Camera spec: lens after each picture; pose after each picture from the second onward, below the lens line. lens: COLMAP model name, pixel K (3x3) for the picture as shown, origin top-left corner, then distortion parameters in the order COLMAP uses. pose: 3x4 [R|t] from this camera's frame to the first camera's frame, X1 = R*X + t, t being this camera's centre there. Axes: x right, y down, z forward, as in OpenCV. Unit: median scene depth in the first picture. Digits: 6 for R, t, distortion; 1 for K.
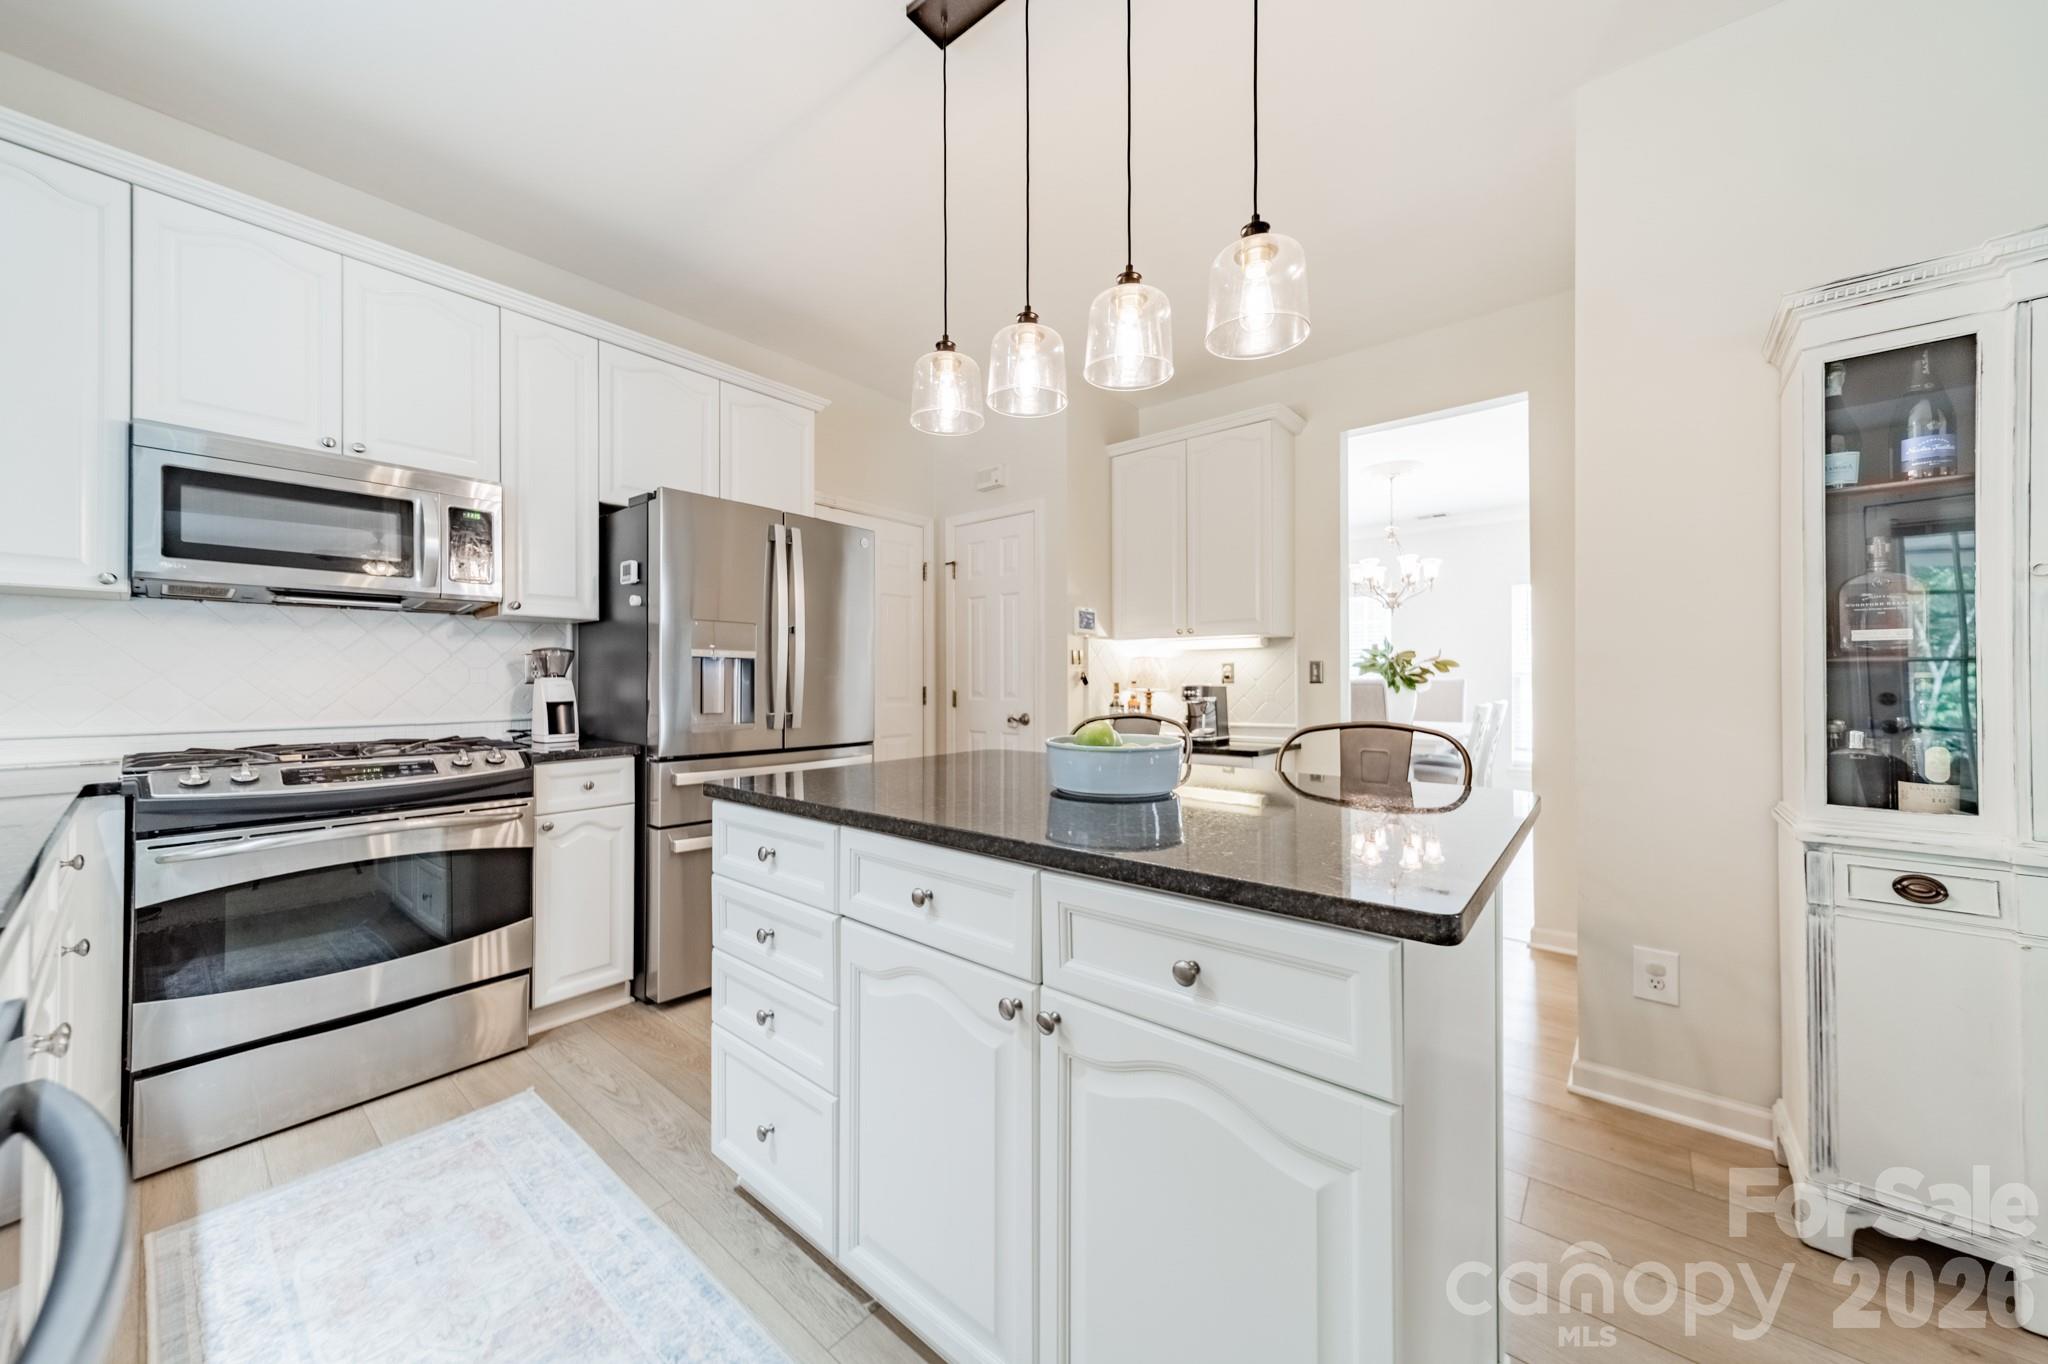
lens RADIAL K [[749.9, 0, 974.6], [0, 749.9, 676.3], [0, 0, 1]] dist [0.010141, 0.000035]
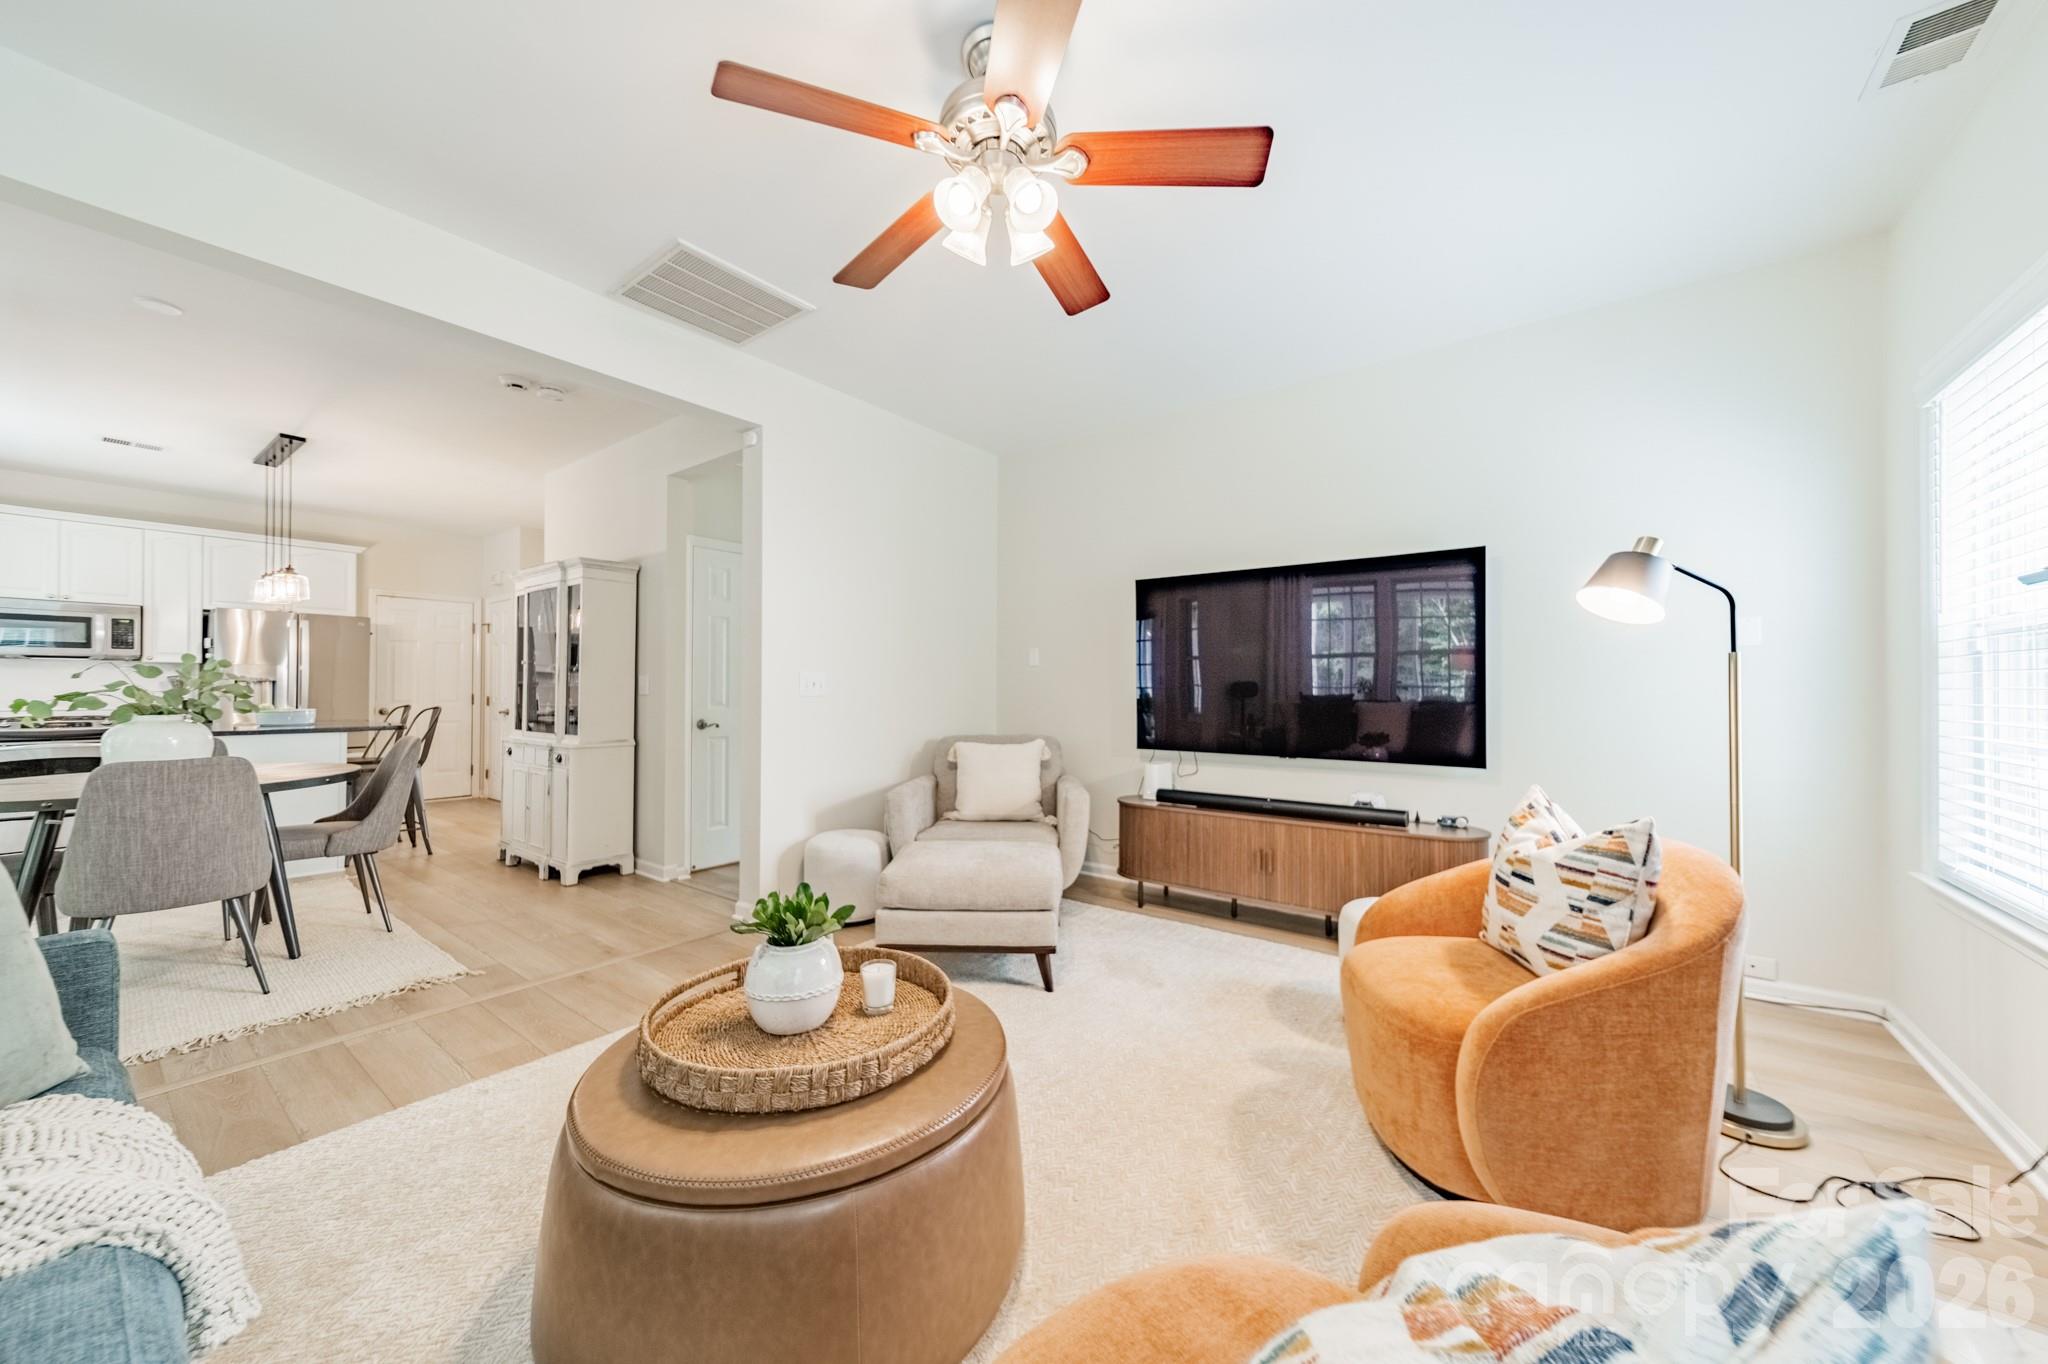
lens RADIAL K [[729.4, 0, 1036.3], [0, 729.4, 682.1], [0, 0, 1]] dist [-0.000142, 0.000080]
pose [[0.995302, -0.002978, 0.096774, 2.374208], [0.003358, 0.999987, -0.003764, -0.004421], [-0.096762, 0.004072, 0.995299, -1.890120]]
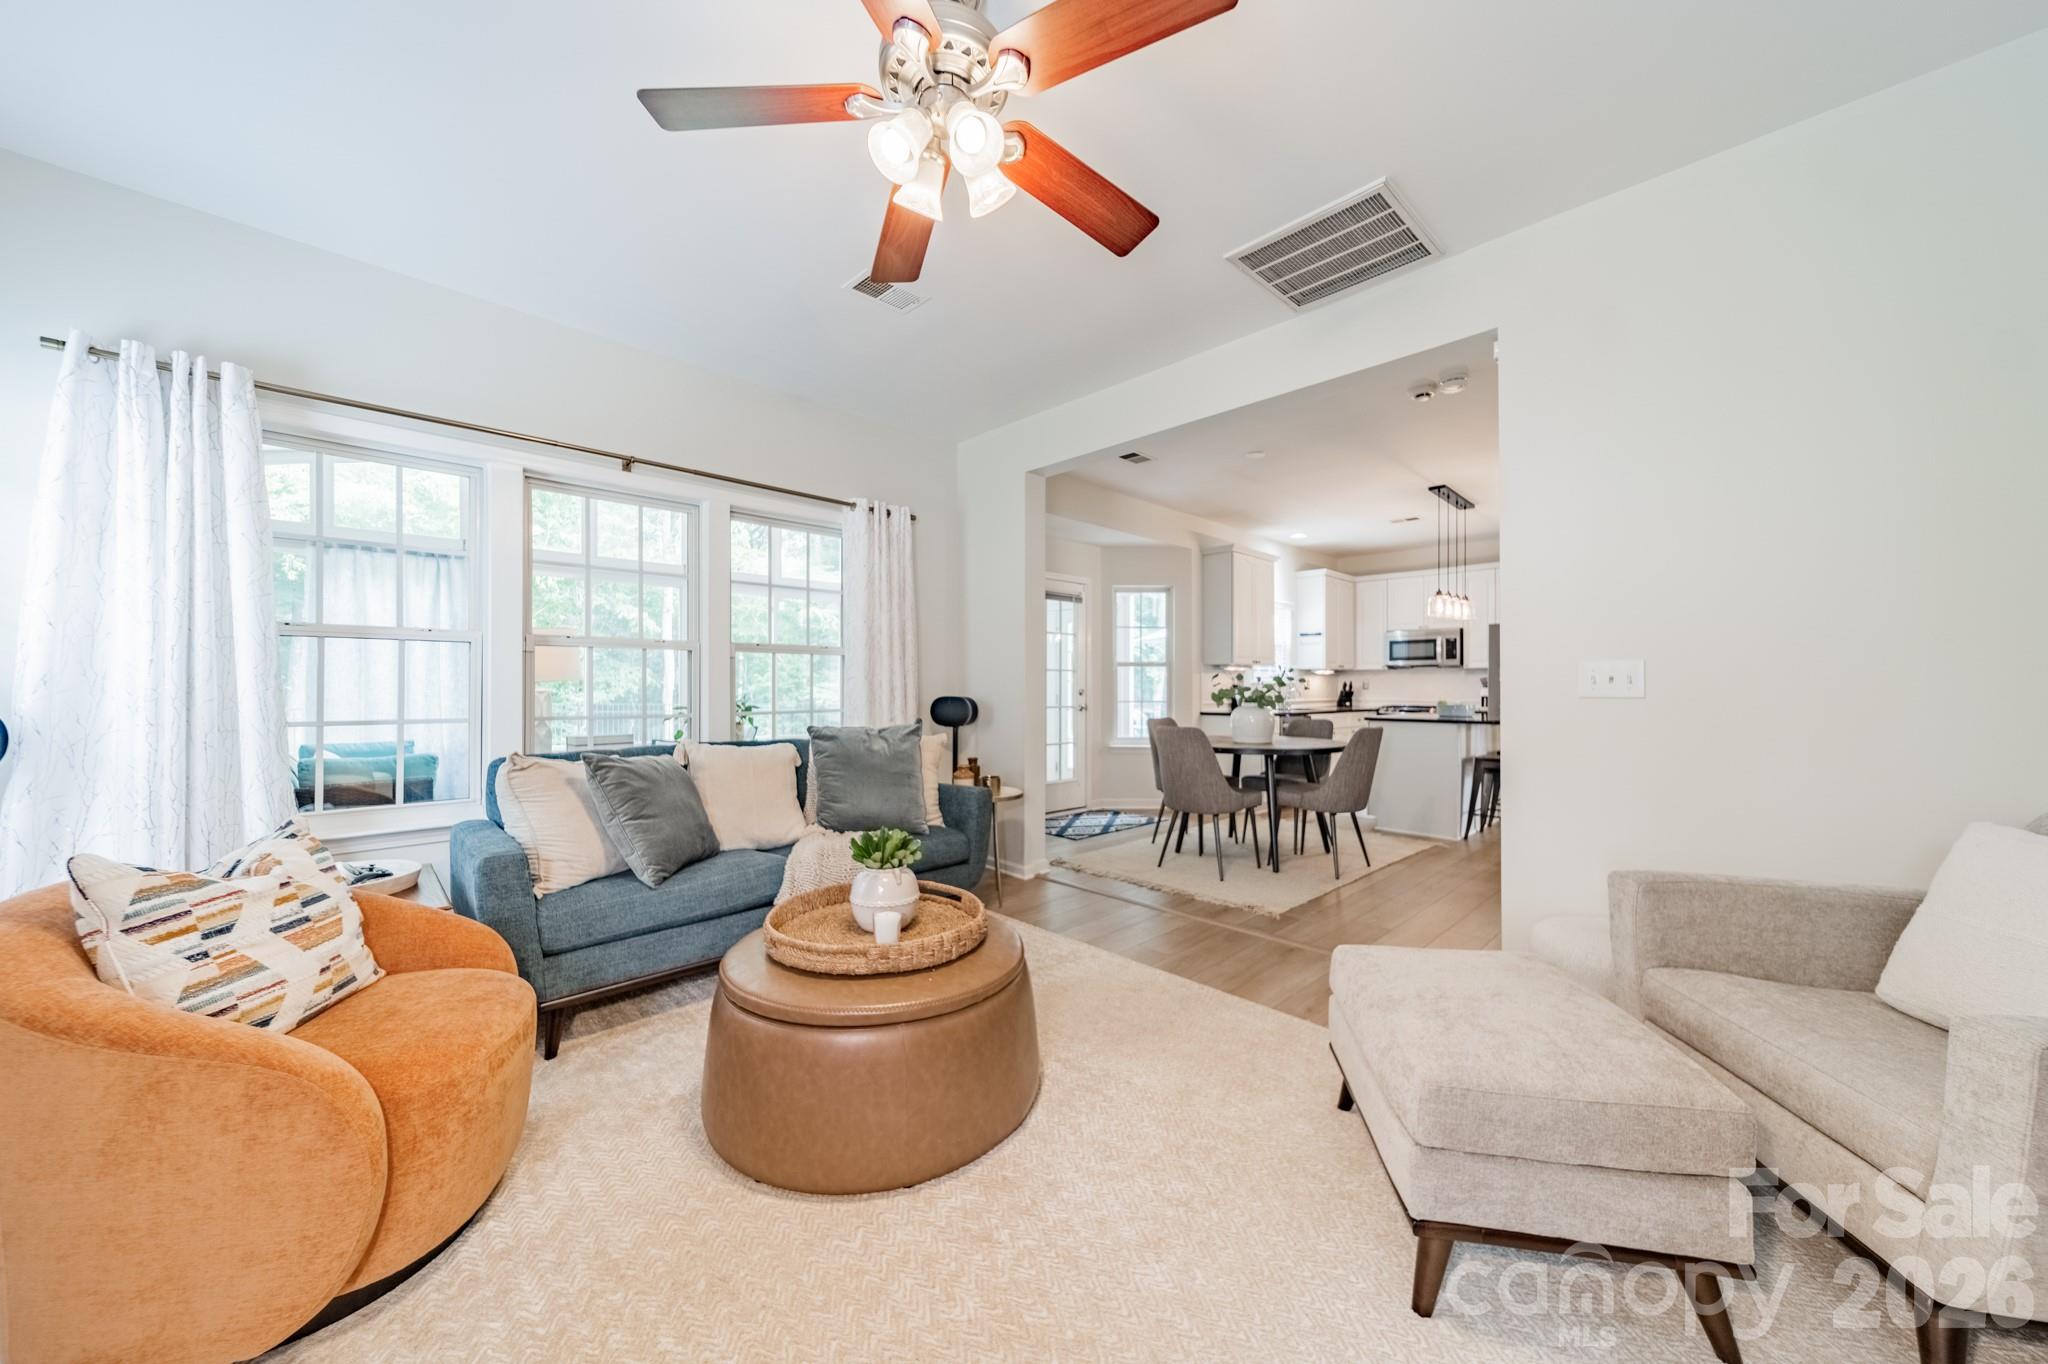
lens RADIAL K [[711.2, 0, 1030.3], [0, 711.2, 684.0], [0, 0, 1]] dist [0.005641, -0.000032]
pose [[-0.053219, -0.008480, -0.998547, 3.164721], [0.002462, 0.999960, -0.008624, 0.007839], [0.998580, -0.002917, -0.053196, -0.873514]]
